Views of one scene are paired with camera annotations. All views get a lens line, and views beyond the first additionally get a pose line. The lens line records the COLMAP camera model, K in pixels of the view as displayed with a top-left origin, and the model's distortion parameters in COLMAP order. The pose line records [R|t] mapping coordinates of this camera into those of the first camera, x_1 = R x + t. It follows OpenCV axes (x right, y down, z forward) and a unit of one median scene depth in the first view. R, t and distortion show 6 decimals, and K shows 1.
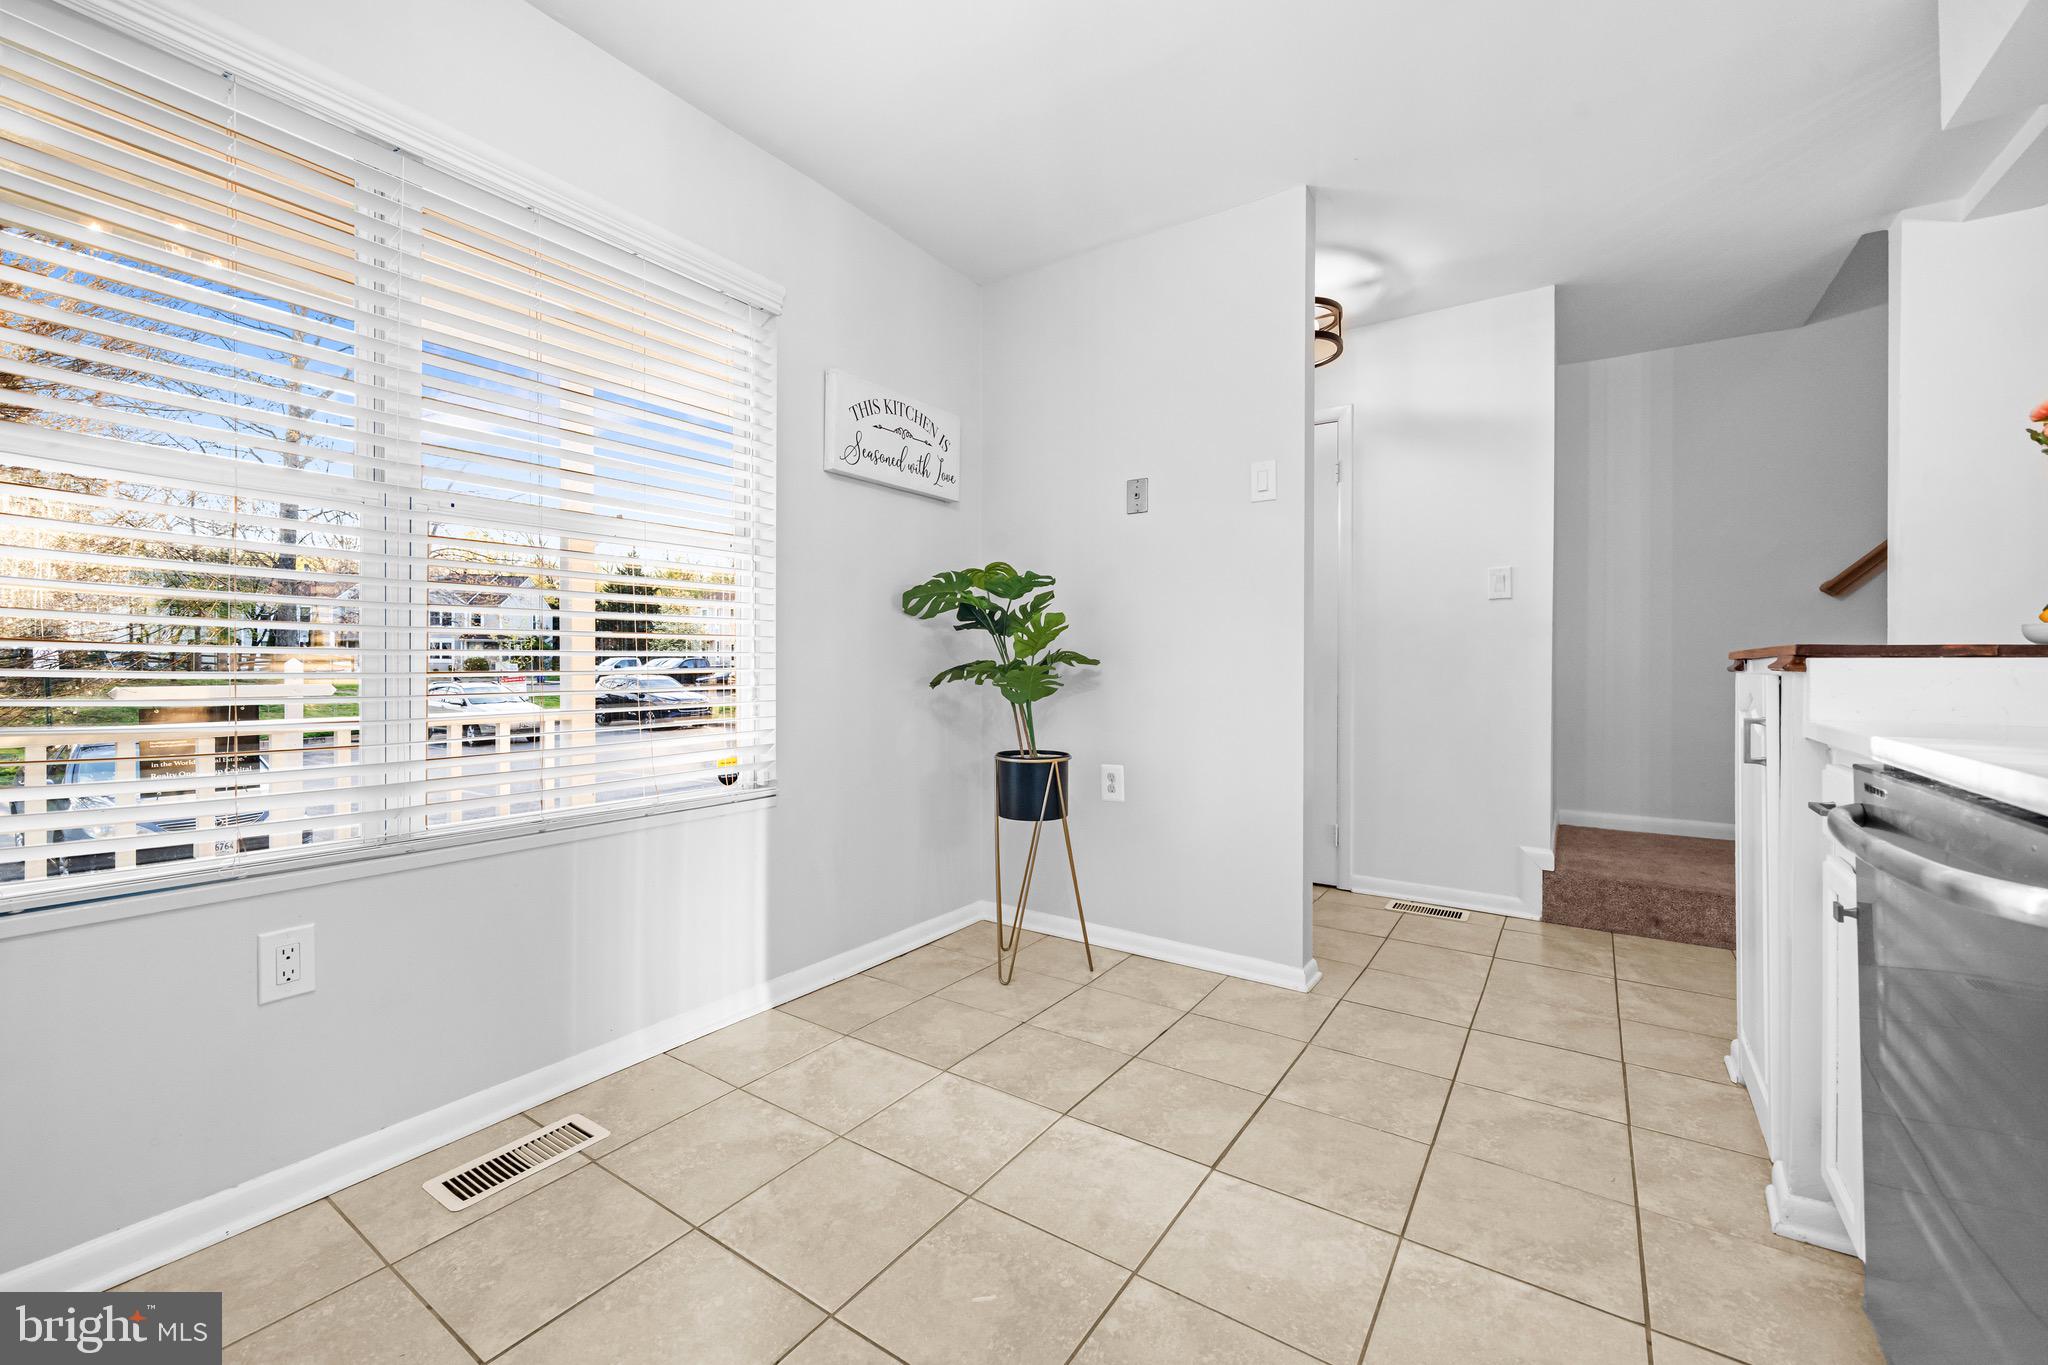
lens RADIAL K [[836.9, 0, 1013.4], [0, 836.9, 676.6], [0, 0, 1]] dist [-0.001055, 0.000245]
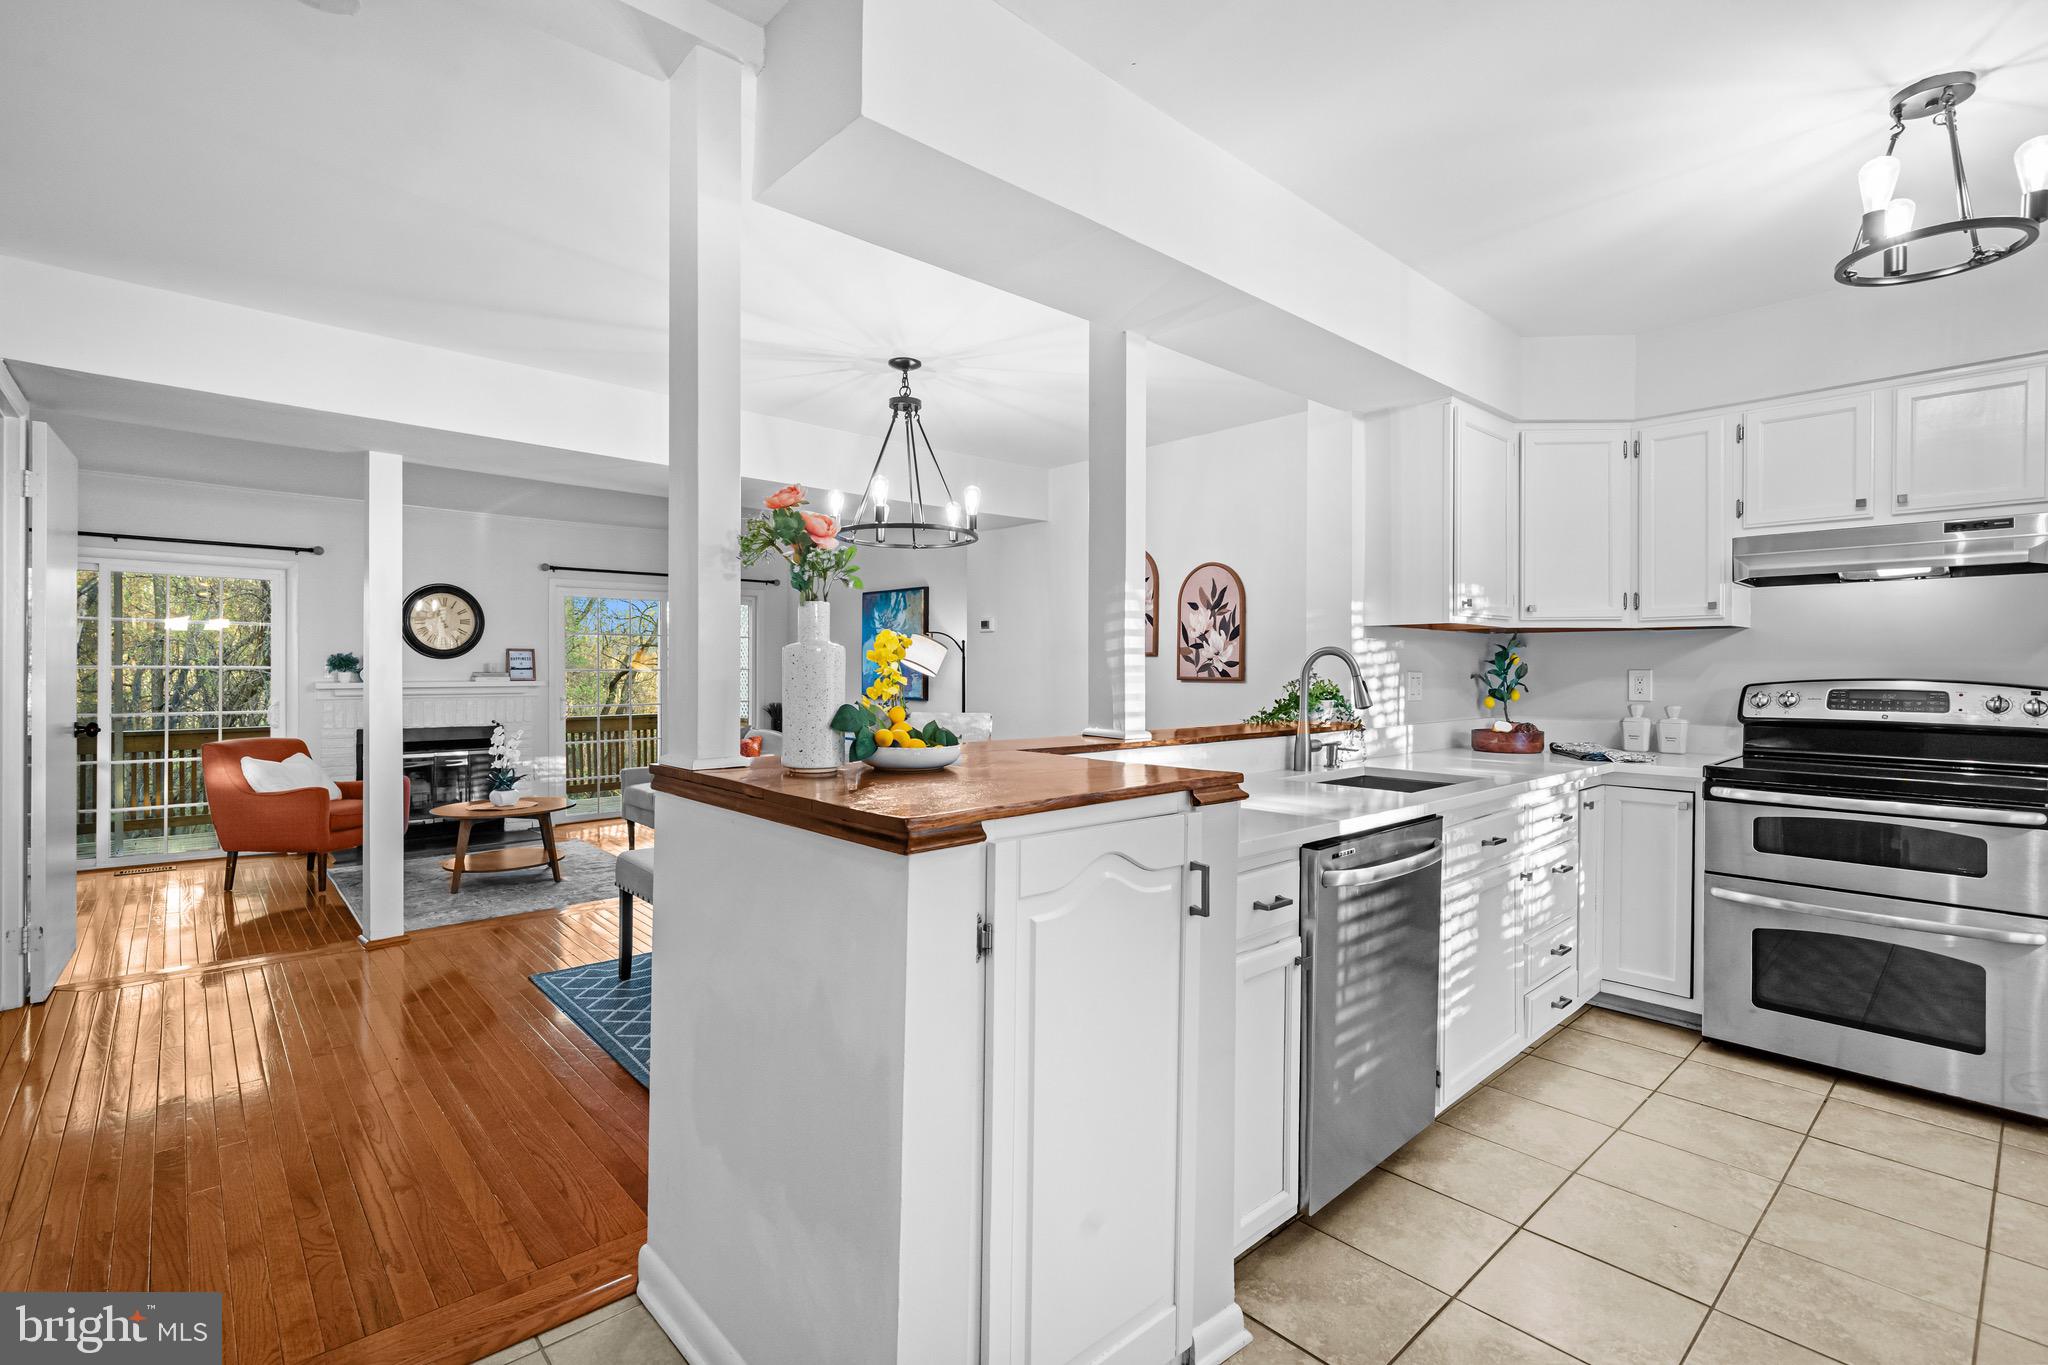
lens RADIAL K [[921.3, 0, 1019.0], [0, 921.3, 672.2], [0, 0, 1]] dist [0.001697, 0.000281]
pose [[-0.976704, -0.013786, 0.214146, 0.548943], [-0.009982, 0.999773, 0.018833, -0.103787], [-0.214357, 0.016257, -0.976620, 1.241171]]
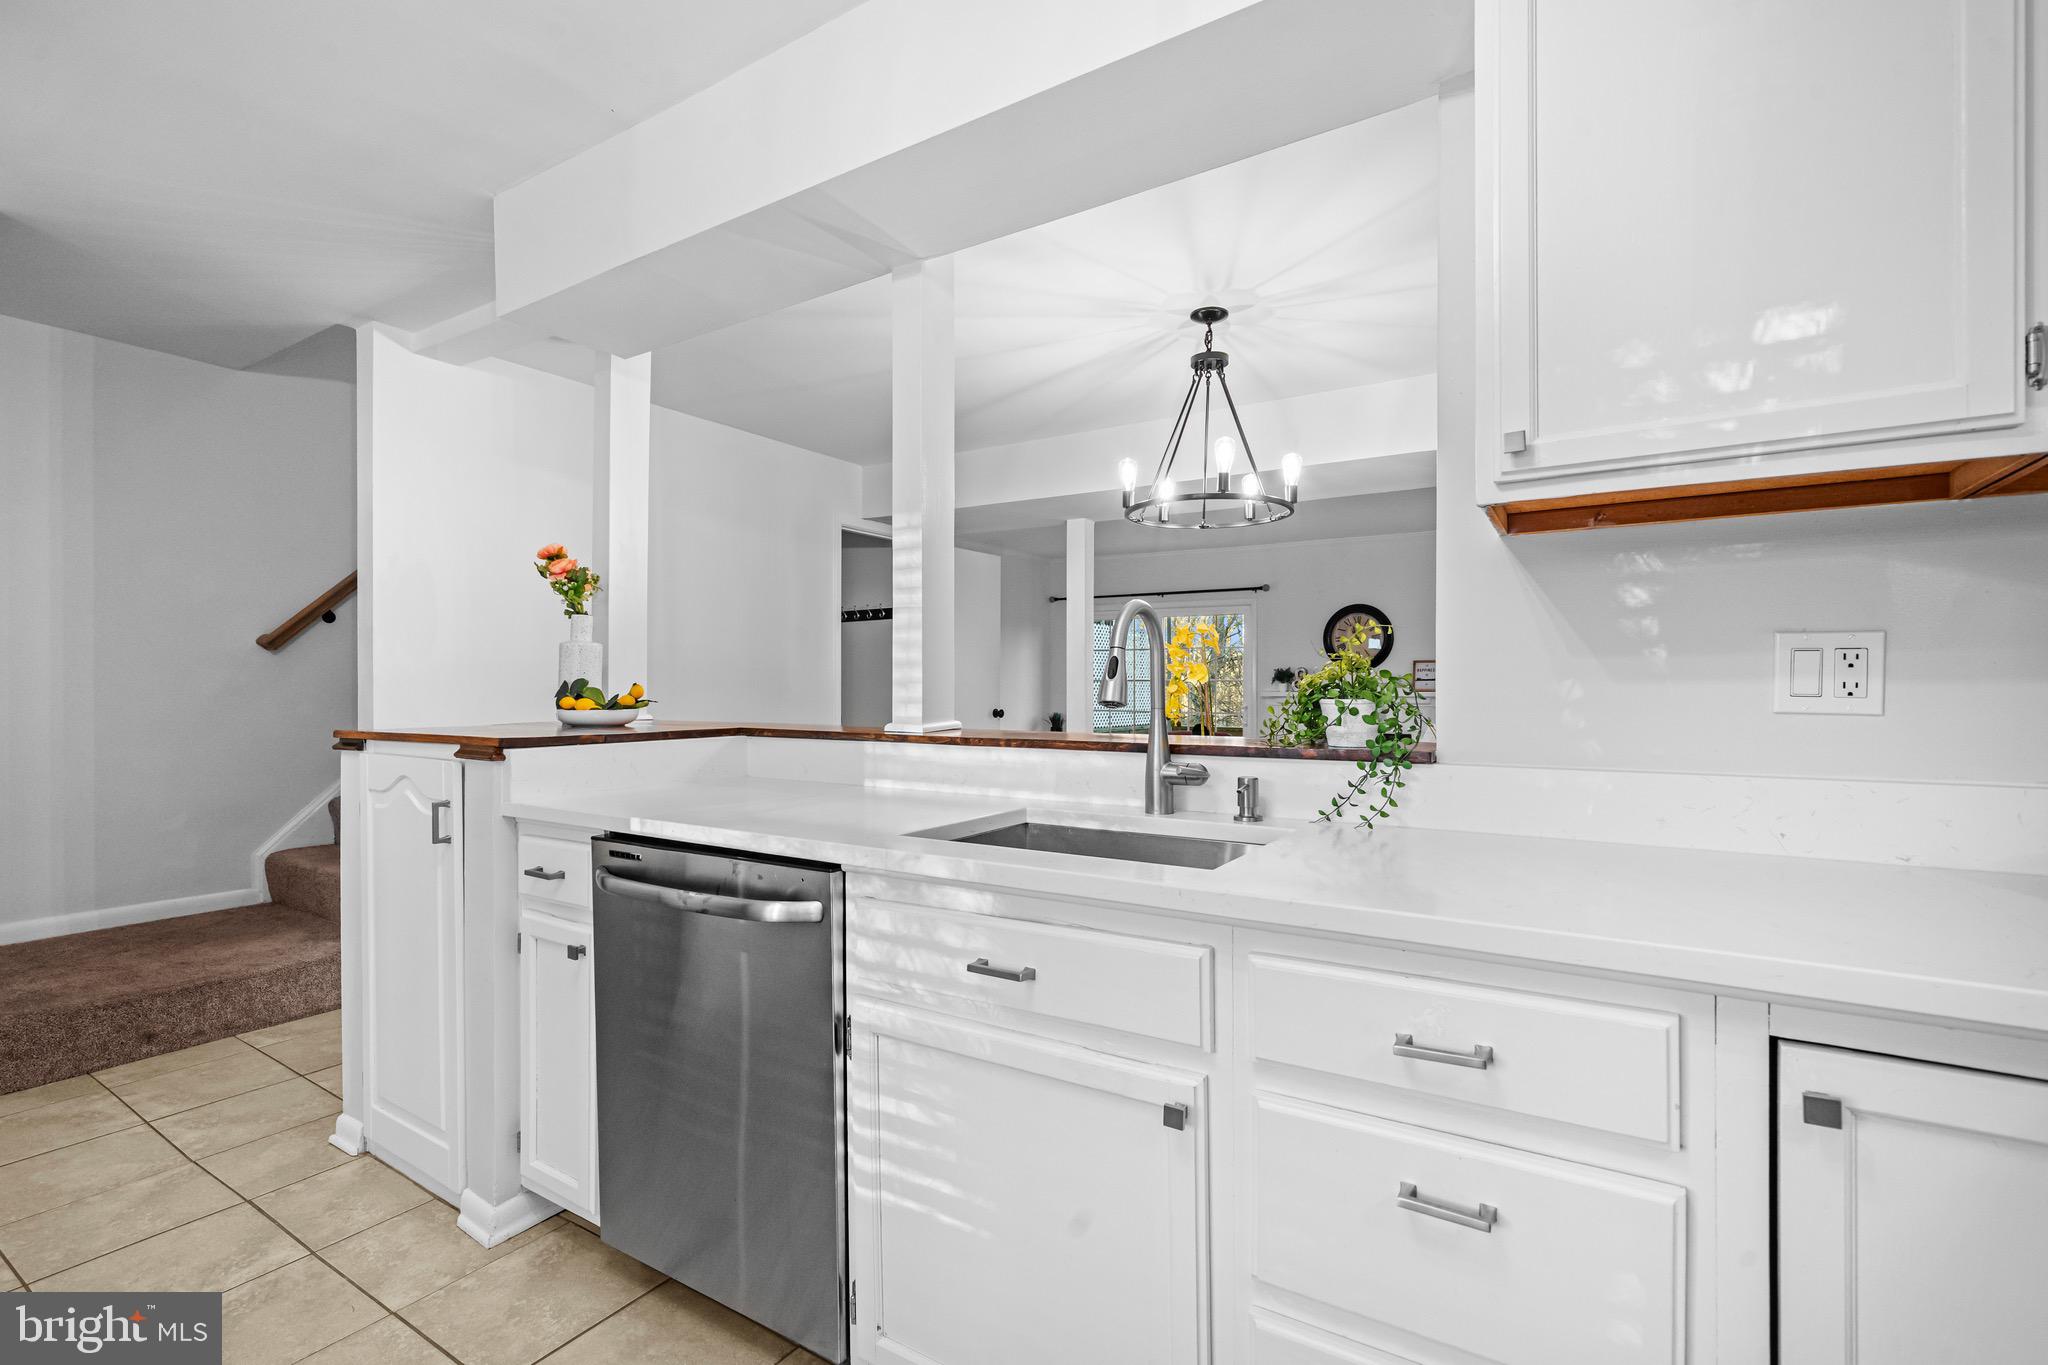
lens RADIAL K [[921.3, 0, 1037.6], [0, 921.3, 688.9], [0, 0, 1]] dist [0.001697, 0.000281]
pose [[-0.049202, -0.010417, 0.998735, -0.225085], [0.012401, 0.999862, 0.011039, -0.063594], [-0.998712, 0.012929, -0.049066, 0.171362]]
